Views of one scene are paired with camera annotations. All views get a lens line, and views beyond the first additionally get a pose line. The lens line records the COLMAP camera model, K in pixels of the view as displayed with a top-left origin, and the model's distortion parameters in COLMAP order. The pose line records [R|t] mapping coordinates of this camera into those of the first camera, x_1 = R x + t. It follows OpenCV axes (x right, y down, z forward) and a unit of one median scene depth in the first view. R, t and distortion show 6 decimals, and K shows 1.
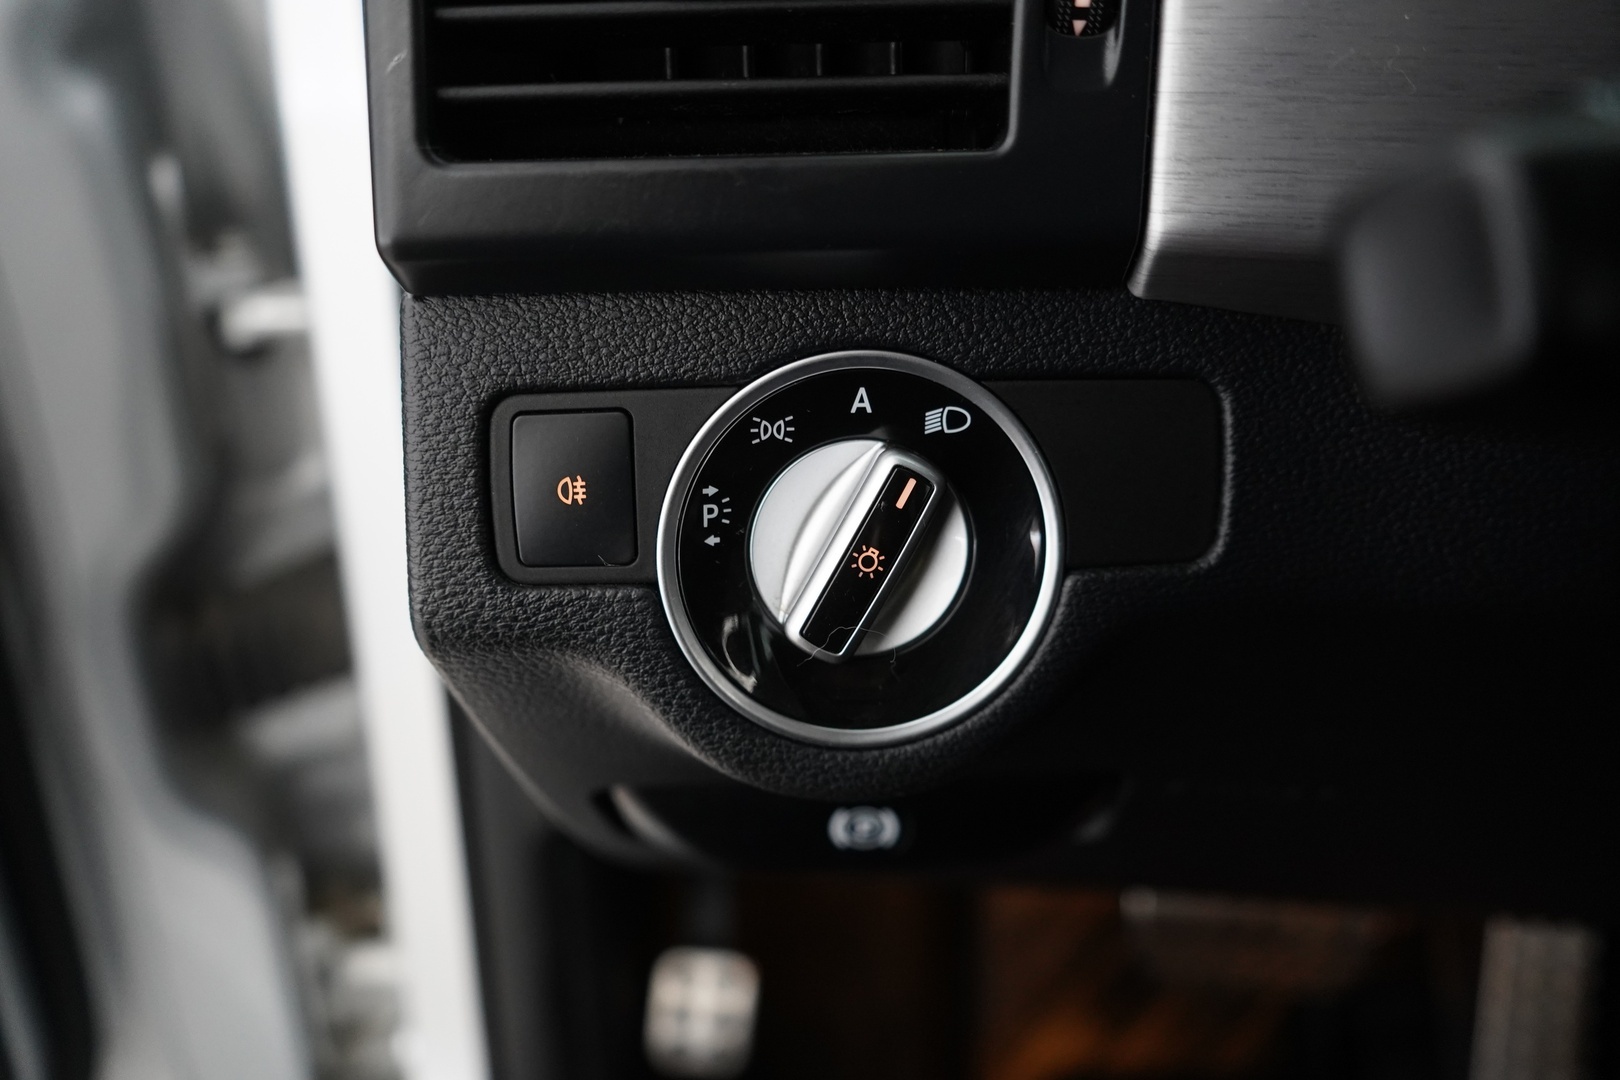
lens RADIAL K [[1276.2, 0, 810.0], [0, 1276.2, 540.0], [0, 0, 1]] dist [-0.014541, -0.000752]
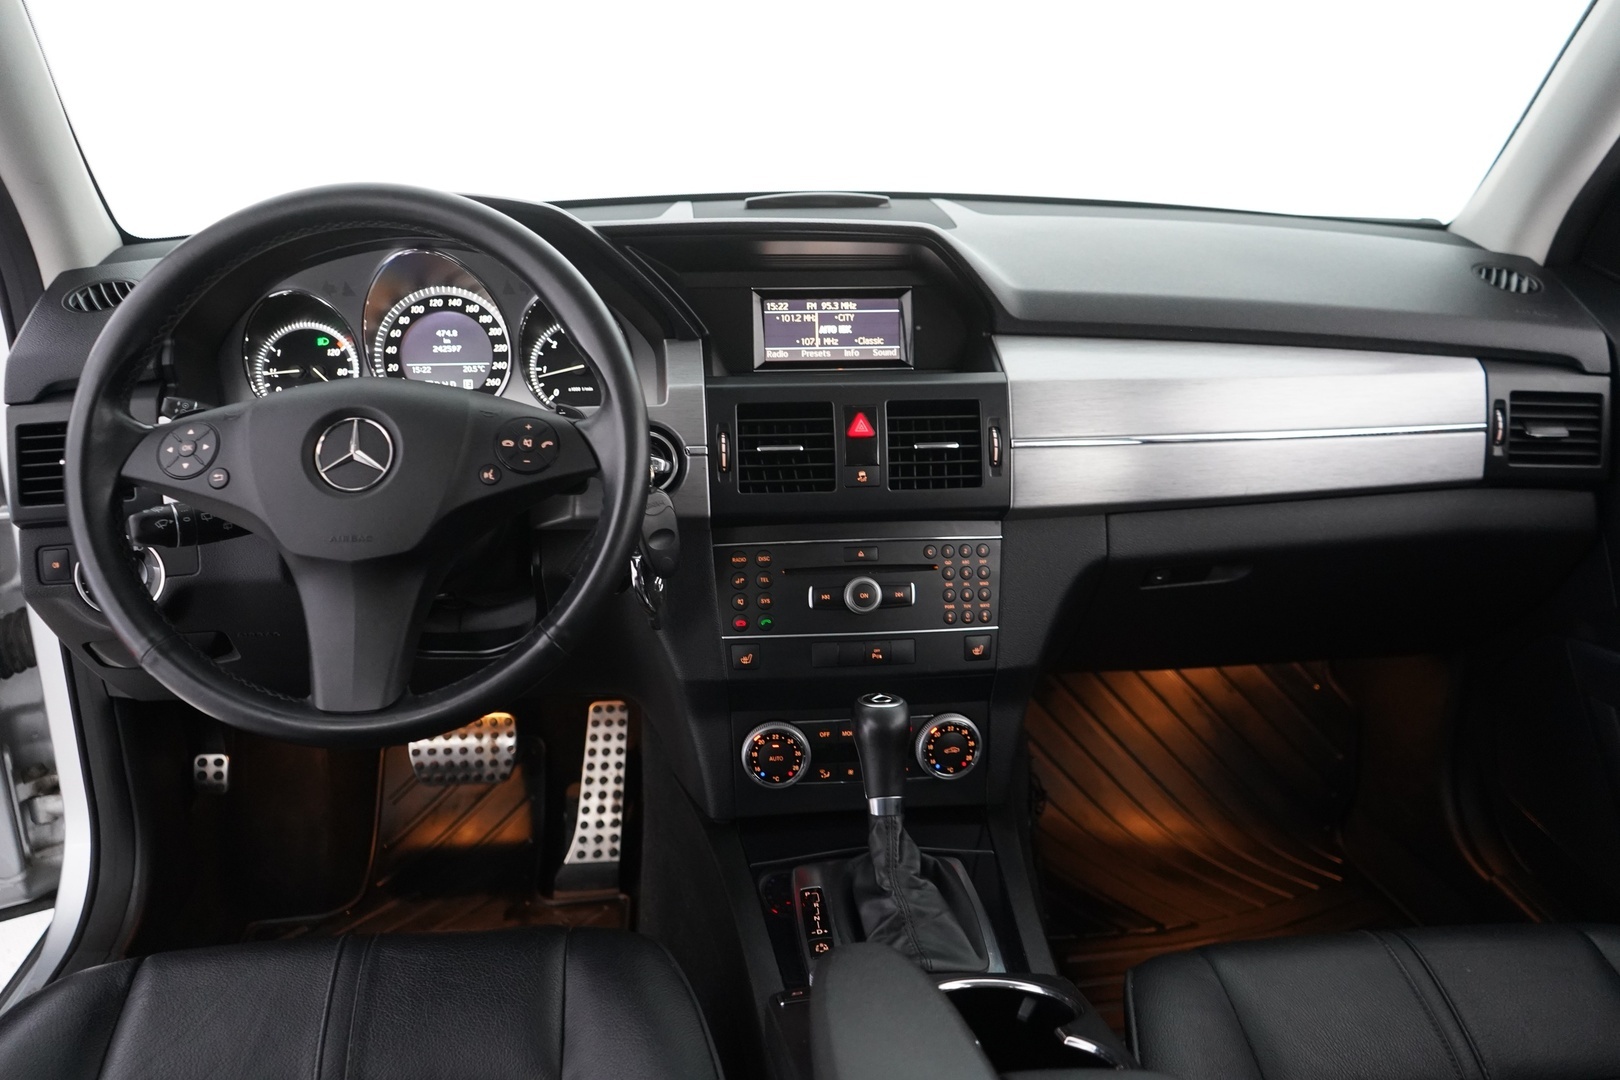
lens RADIAL K [[1276.2, 0, 810.0], [0, 1276.2, 540.0], [0, 0, 1]] dist [-0.014541, -0.000752]
pose [[0.986404, -0.047588, 0.157295, 0.747593], [0.060785, 0.994925, -0.080179, 0.169343], [-0.152681, 0.088650, 0.984291, -1.672912]]
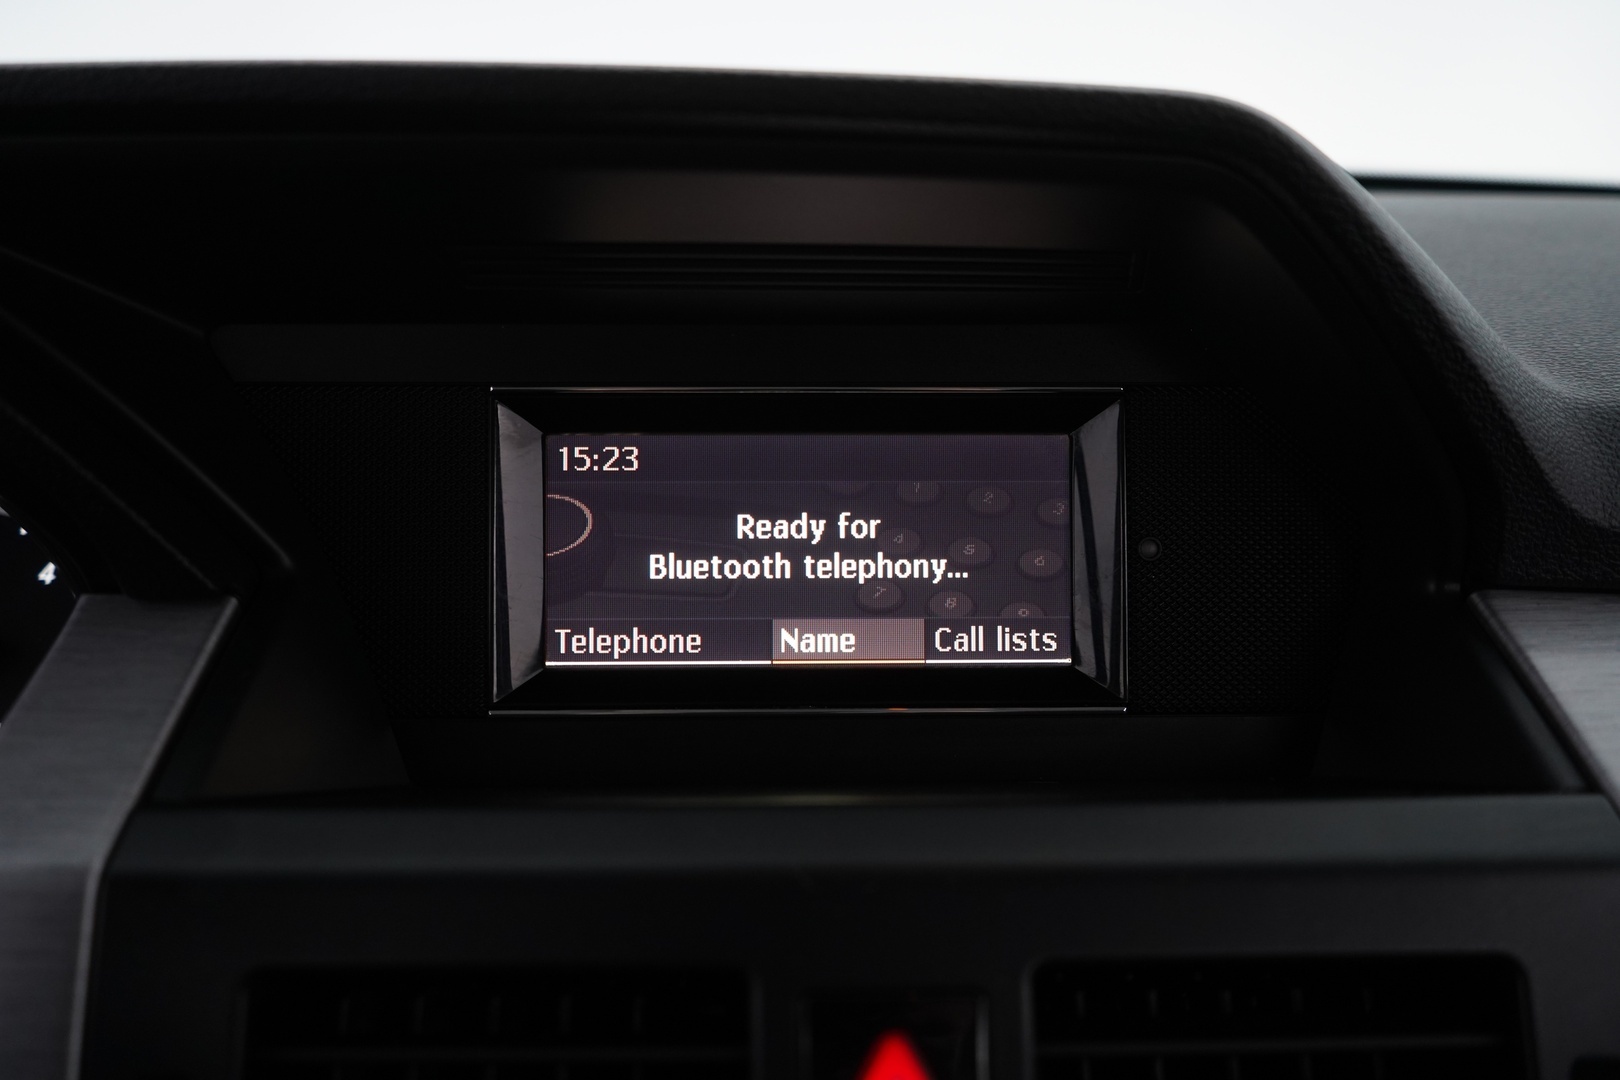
lens RADIAL K [[1276.2, 0, 810.0], [0, 1276.2, 540.0], [0, 0, 1]] dist [-0.014541, -0.000752]
pose [[0.993887, -0.015173, 0.109355, 1.071421], [0.033857, 0.984674, -0.171089, -0.254175], [-0.105083, 0.173746, 0.979168, -0.170131]]
